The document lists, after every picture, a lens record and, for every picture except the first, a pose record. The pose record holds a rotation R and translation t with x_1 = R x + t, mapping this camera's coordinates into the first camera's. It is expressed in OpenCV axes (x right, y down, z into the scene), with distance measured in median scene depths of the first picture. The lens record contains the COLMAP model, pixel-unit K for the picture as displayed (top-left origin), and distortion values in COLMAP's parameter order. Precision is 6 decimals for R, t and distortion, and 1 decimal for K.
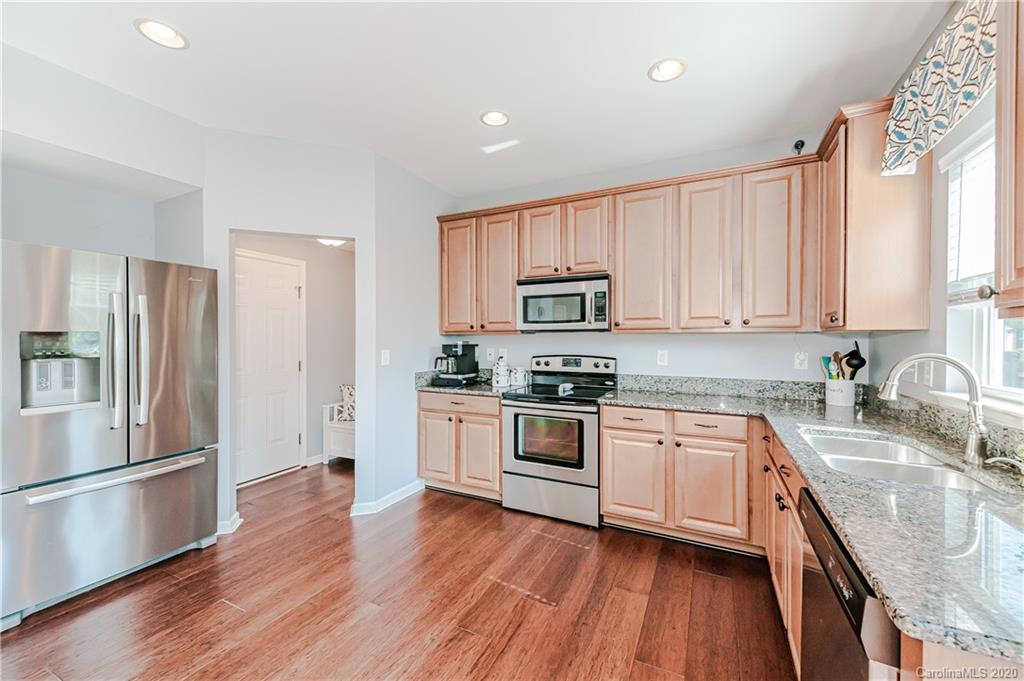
lens RADIAL K [[402.1, 0, 513.4], [0, 402.1, 343.0], [0, 0, 1]] dist [0.012389, -0.002932]
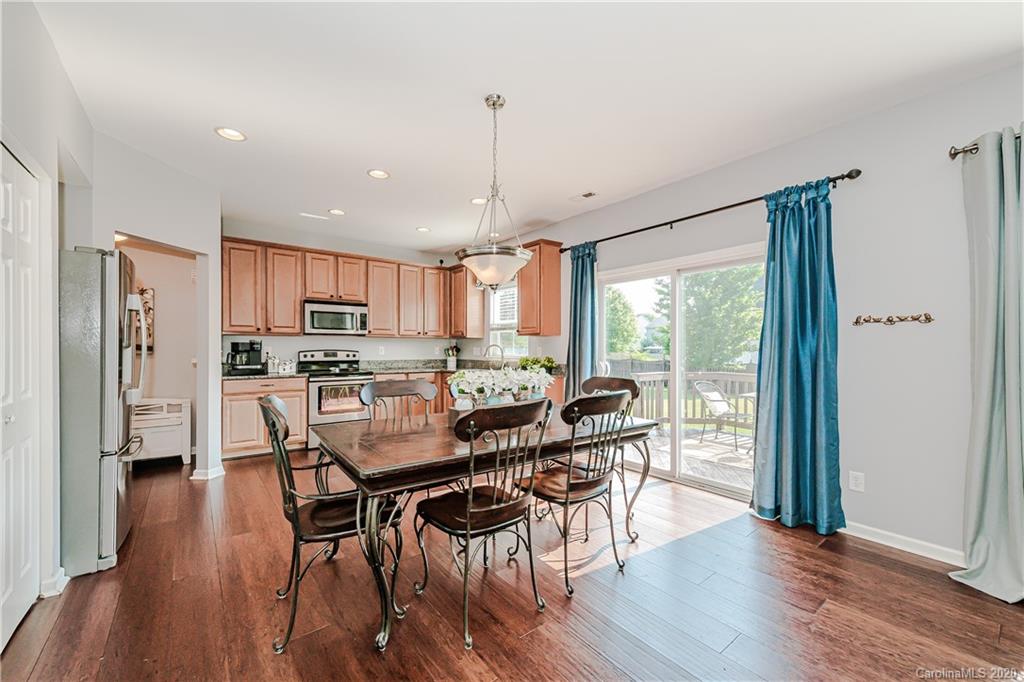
lens RADIAL K [[402.1, 0, 517.1], [0, 402.1, 350.8], [0, 0, 1]] dist [0.012389, -0.002932]
pose [[0.425199, -0.008108, 0.905064, -1.106276], [0.005741, 0.999964, 0.006261, 0.031593], [-0.905082, 0.002534, 0.425230, -0.378082]]
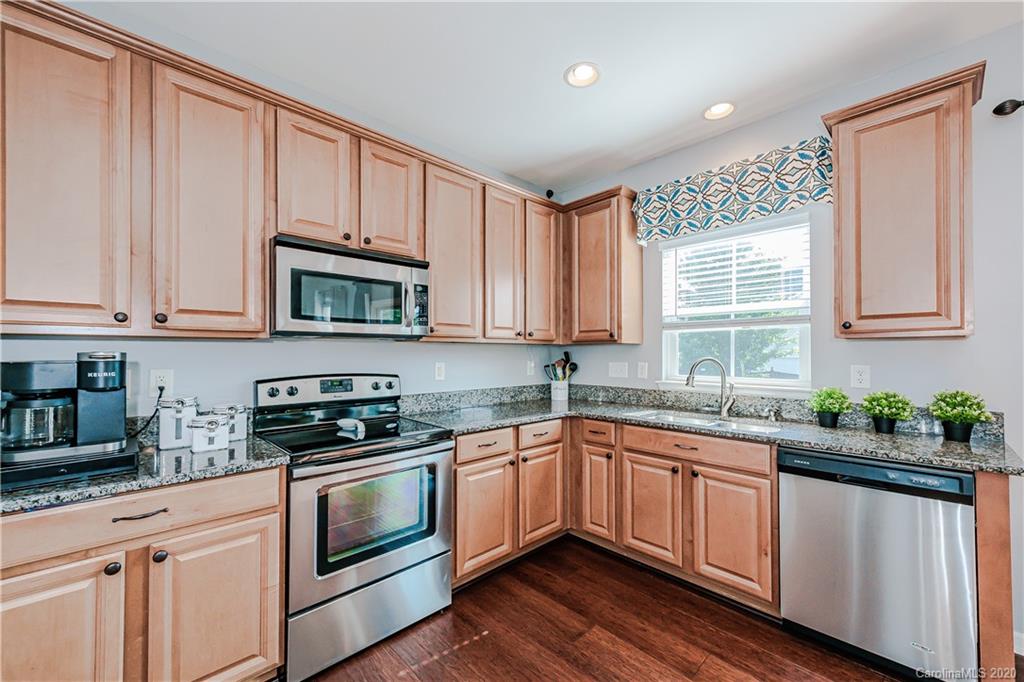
lens RADIAL K [[402.1, 0, 515.8], [0, 402.1, 349.9], [0, 0, 1]] dist [0.012389, -0.002932]
pose [[0.336870, 0.006734, 0.941527, -0.414375], [0.011629, 0.999868, -0.011311, 0.002186], [-0.941479, 0.014759, 0.336747, 0.583209]]
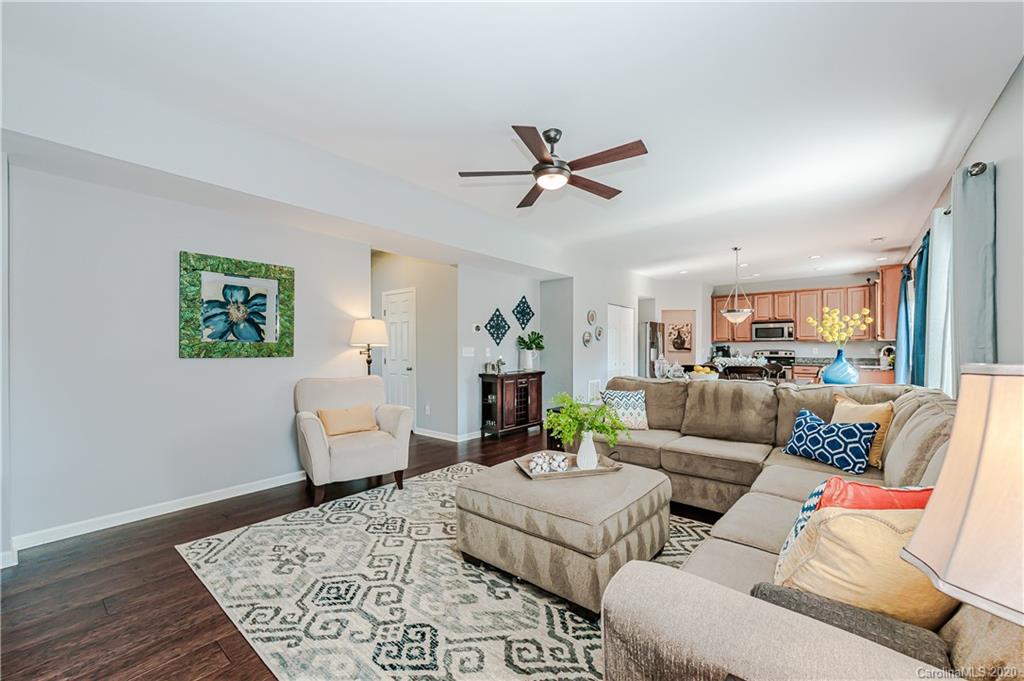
lens RADIAL K [[402.1, 0, 513.9], [0, 402.1, 346.9], [0, 0, 1]] dist [0.012389, -0.002932]
pose [[0.973202, -0.000054, -0.229953, -1.009454], [-0.002758, 0.999925, -0.011908, 0.050639], [0.229937, 0.012223, 0.973129, -2.180729]]
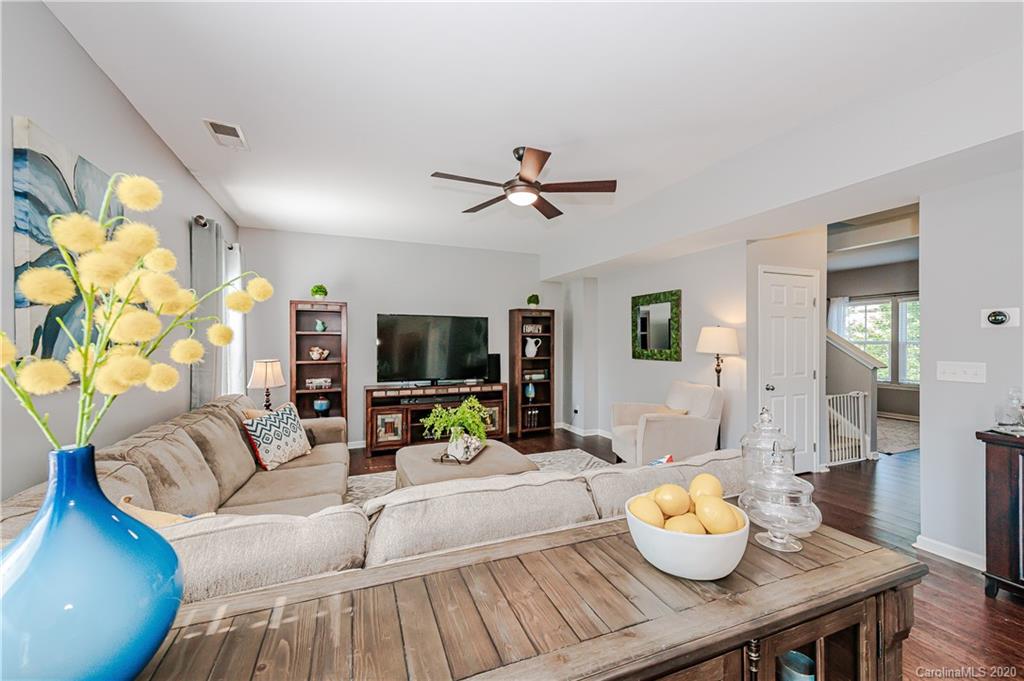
lens RADIAL K [[406.1, 0, 509.8], [0, 406.1, 343.8], [0, 0, 1]] dist [0.003786, 0.000146]
pose [[-0.660809, 0.001655, -0.750552, -0.398580], [-0.006217, 0.999951, 0.007679, -0.005172], [0.750528, 0.009741, -0.660767, -0.646223]]
